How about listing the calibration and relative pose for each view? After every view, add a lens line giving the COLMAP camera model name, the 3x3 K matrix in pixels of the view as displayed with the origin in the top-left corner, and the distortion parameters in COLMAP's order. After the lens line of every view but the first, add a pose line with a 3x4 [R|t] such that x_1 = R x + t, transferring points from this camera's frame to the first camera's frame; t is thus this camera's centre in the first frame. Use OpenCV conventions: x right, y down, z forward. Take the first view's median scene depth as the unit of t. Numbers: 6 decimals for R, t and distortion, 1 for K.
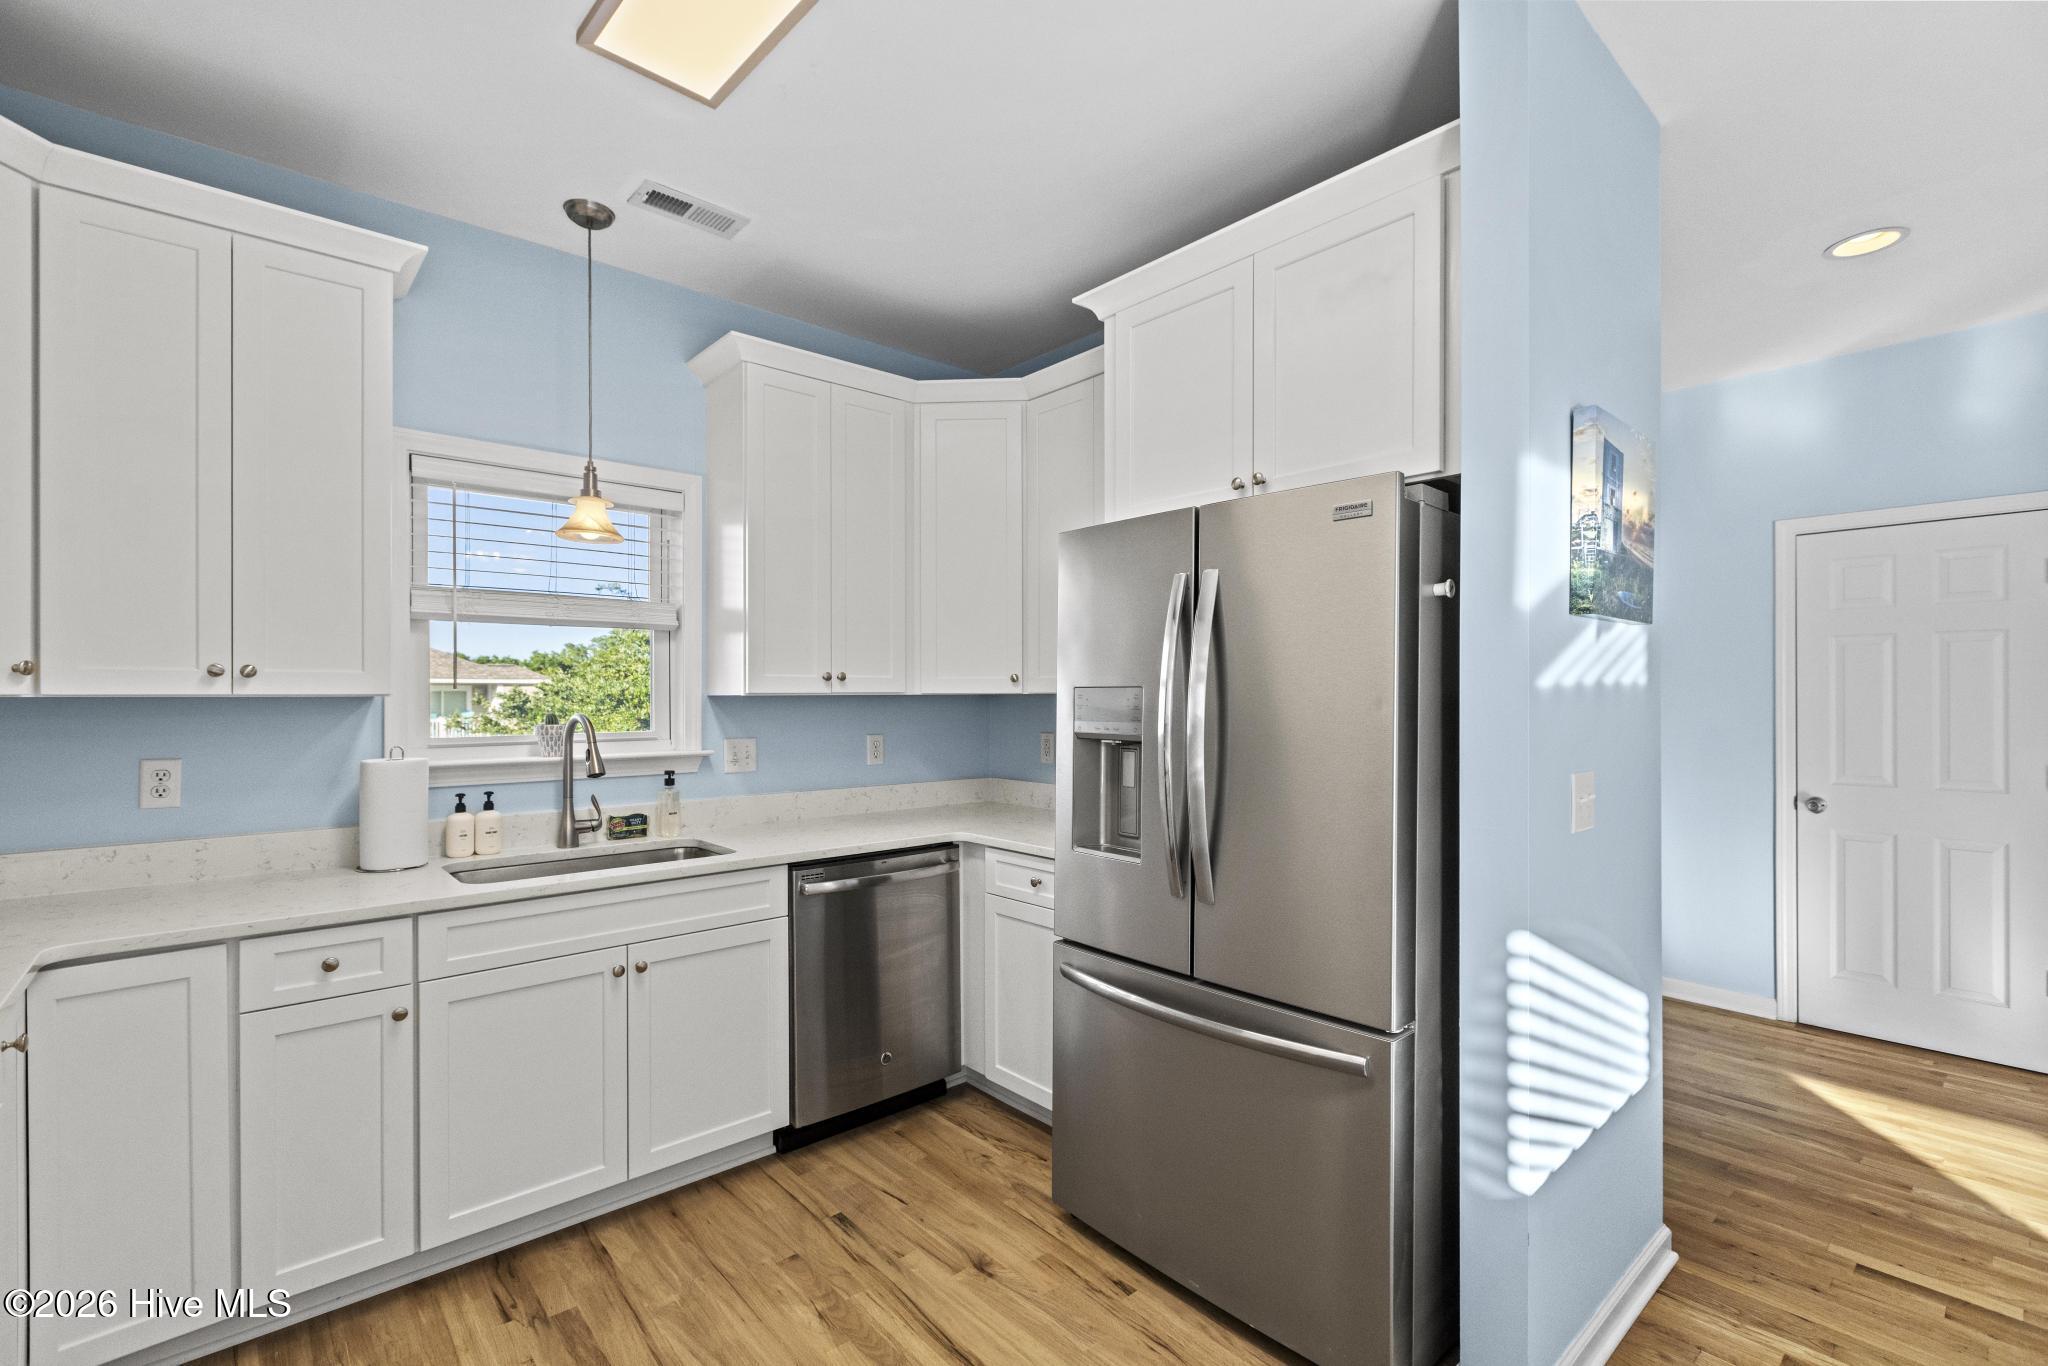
lens RADIAL K [[907.5, 0, 1028.9], [0, 907.5, 689.9], [0, 0, 1]] dist [0.006519, 0.000444]
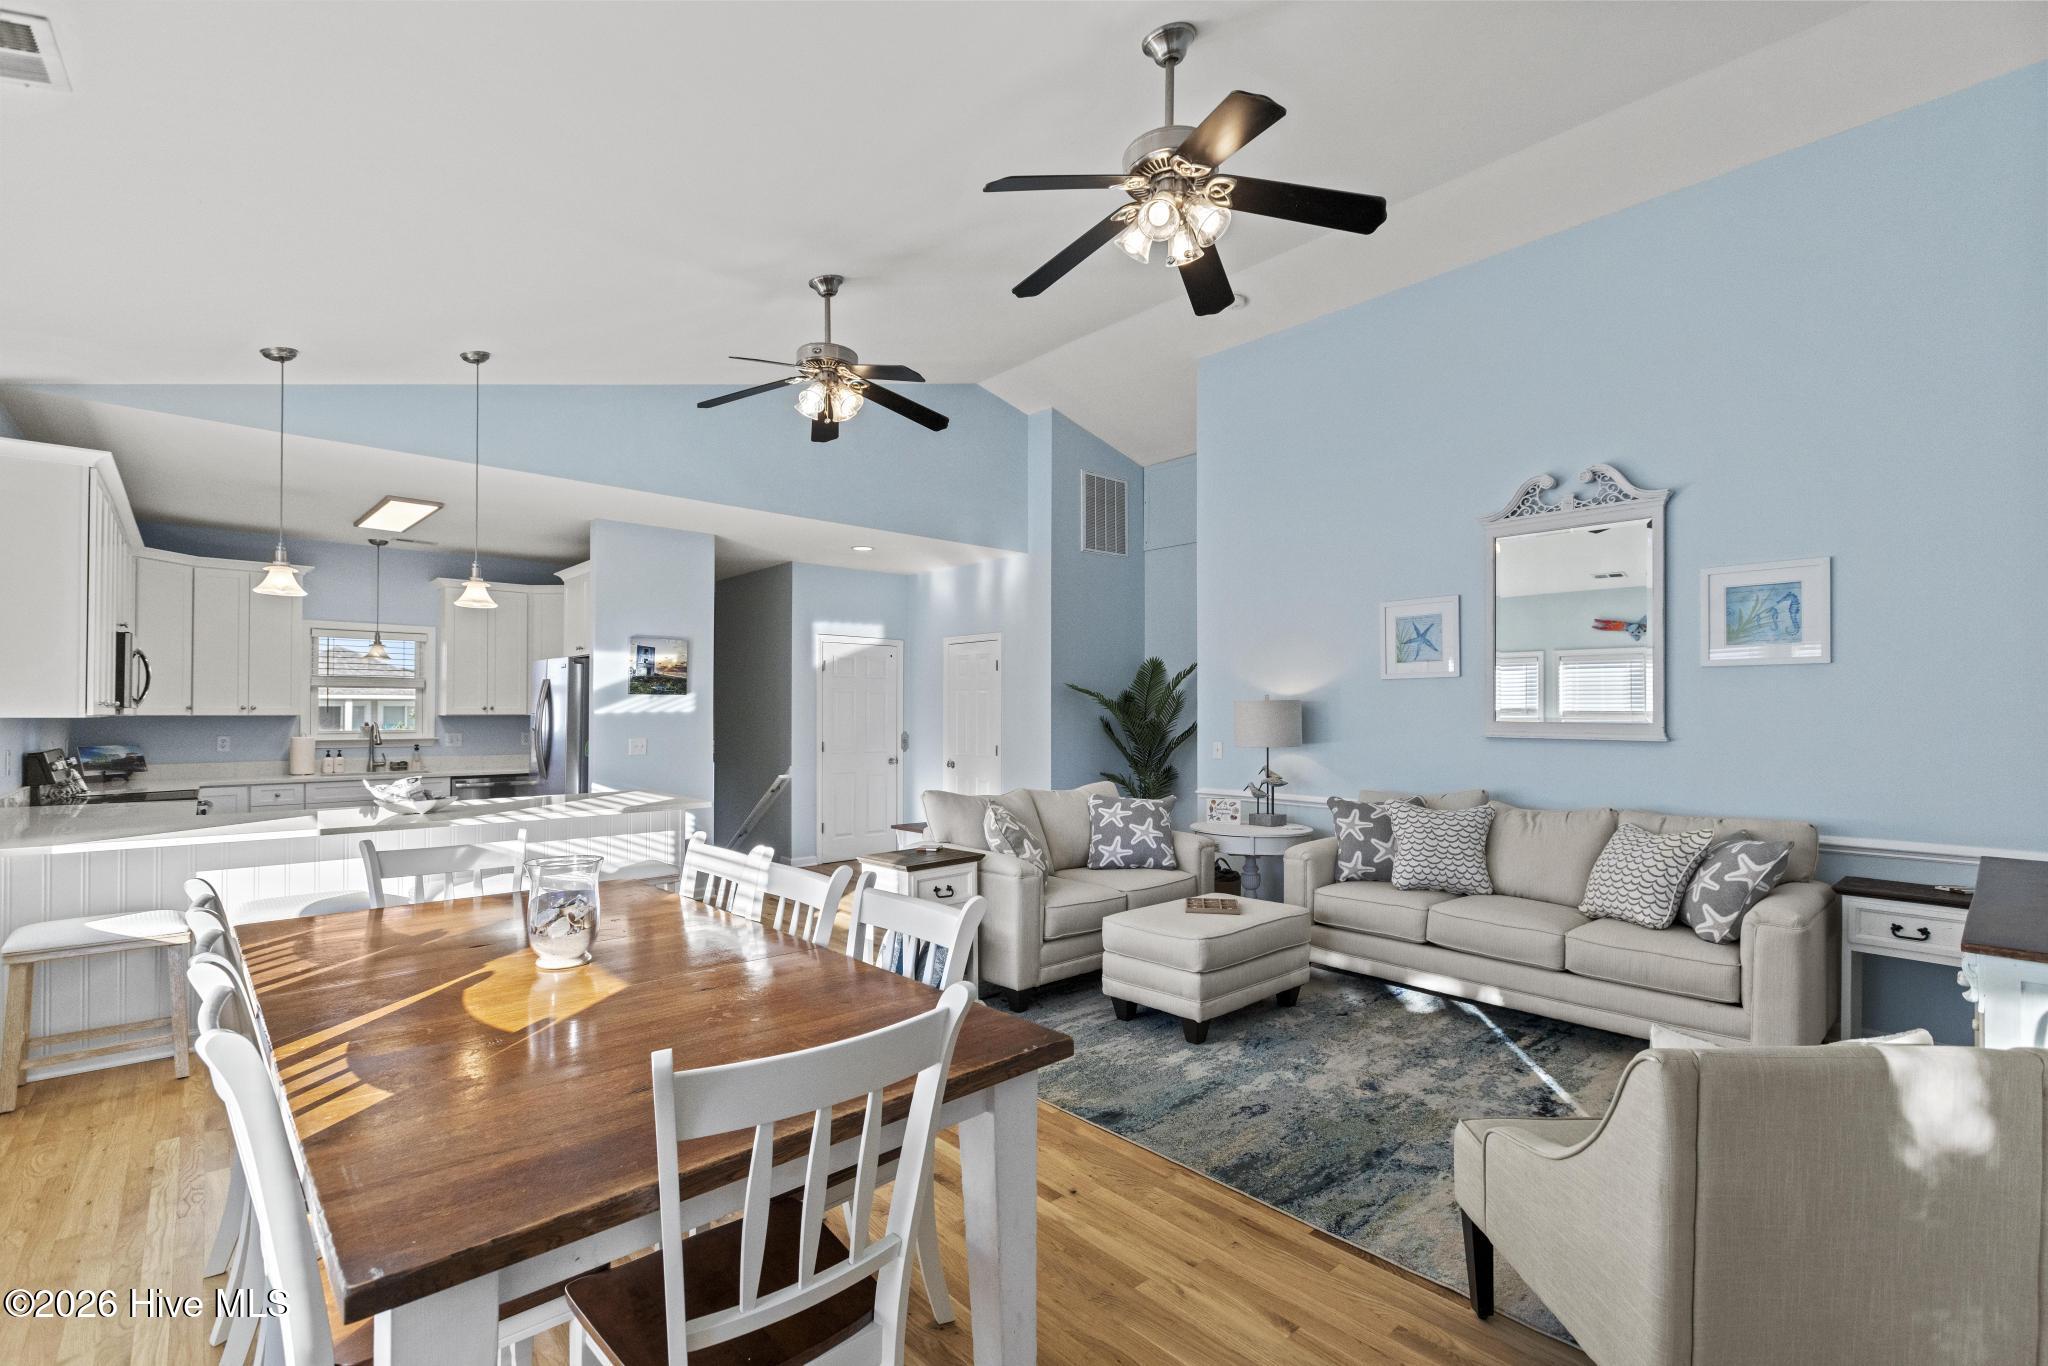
lens RADIAL K [[907.5, 0, 1028.9], [0, 907.5, 694.7], [0, 0, 1]] dist [0.006519, 0.000444]
pose [[0.999922, 0.002440, 0.012262, 1.482972], [-0.002268, 0.999898, -0.014097, -0.021664], [-0.012295, 0.014068, 0.999825, -1.814109]]
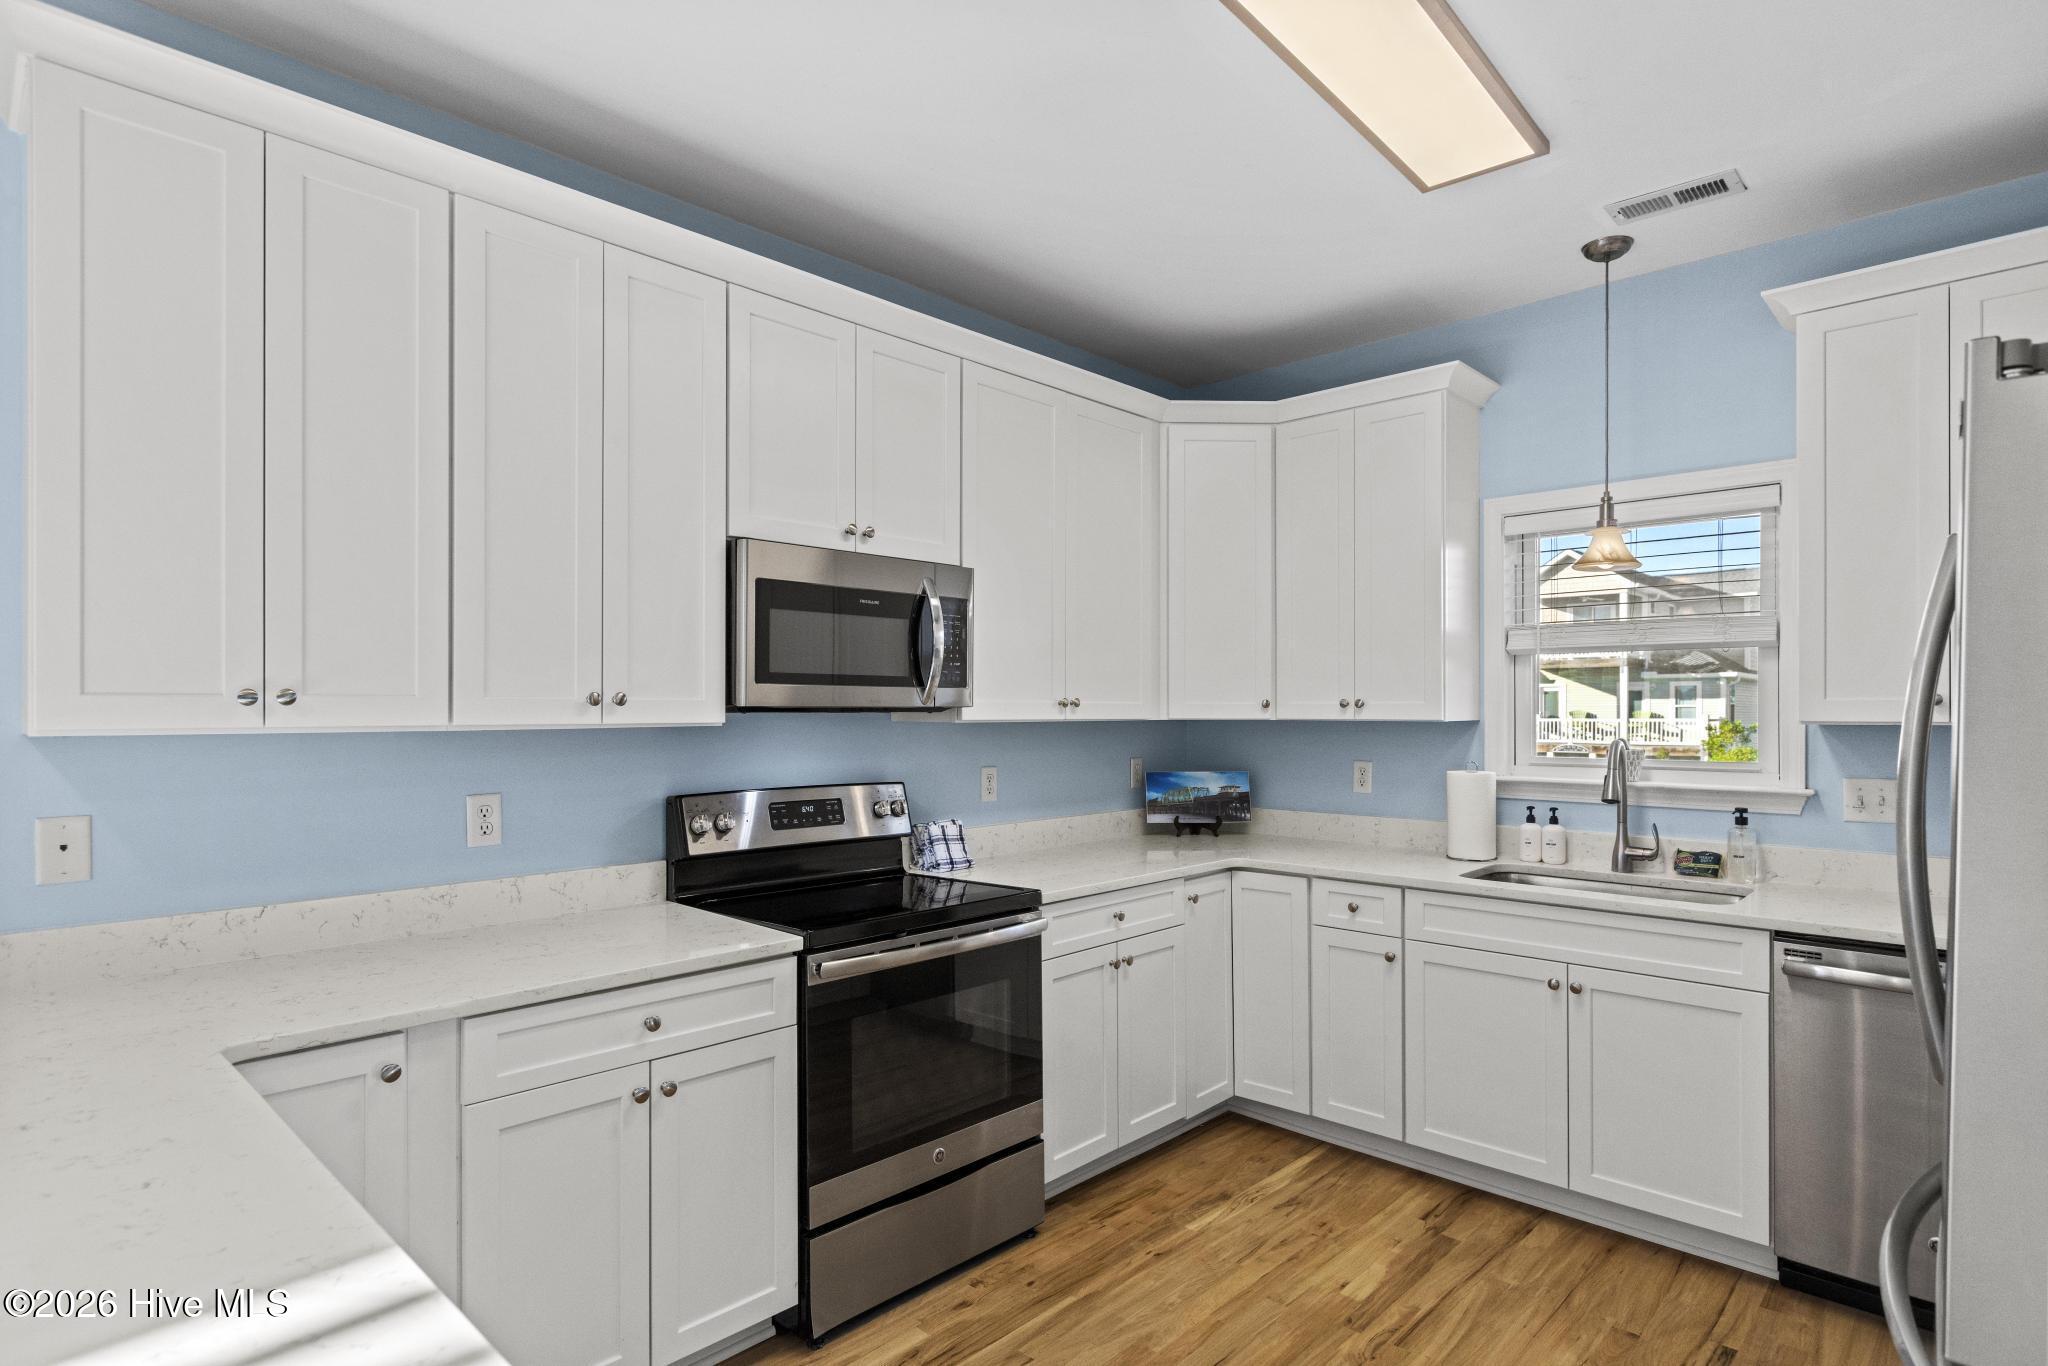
lens RADIAL K [[1068.5, 0, 1035.0], [0, 1068.5, 703.5], [0, 0, 1]] dist [0.000332, -0.000441]
pose [[0.096359, -0.003411, -0.995341, 0.651114], [0.004084, 0.999987, -0.003032, -0.013705], [0.995338, -0.003772, 0.096371, 0.251976]]
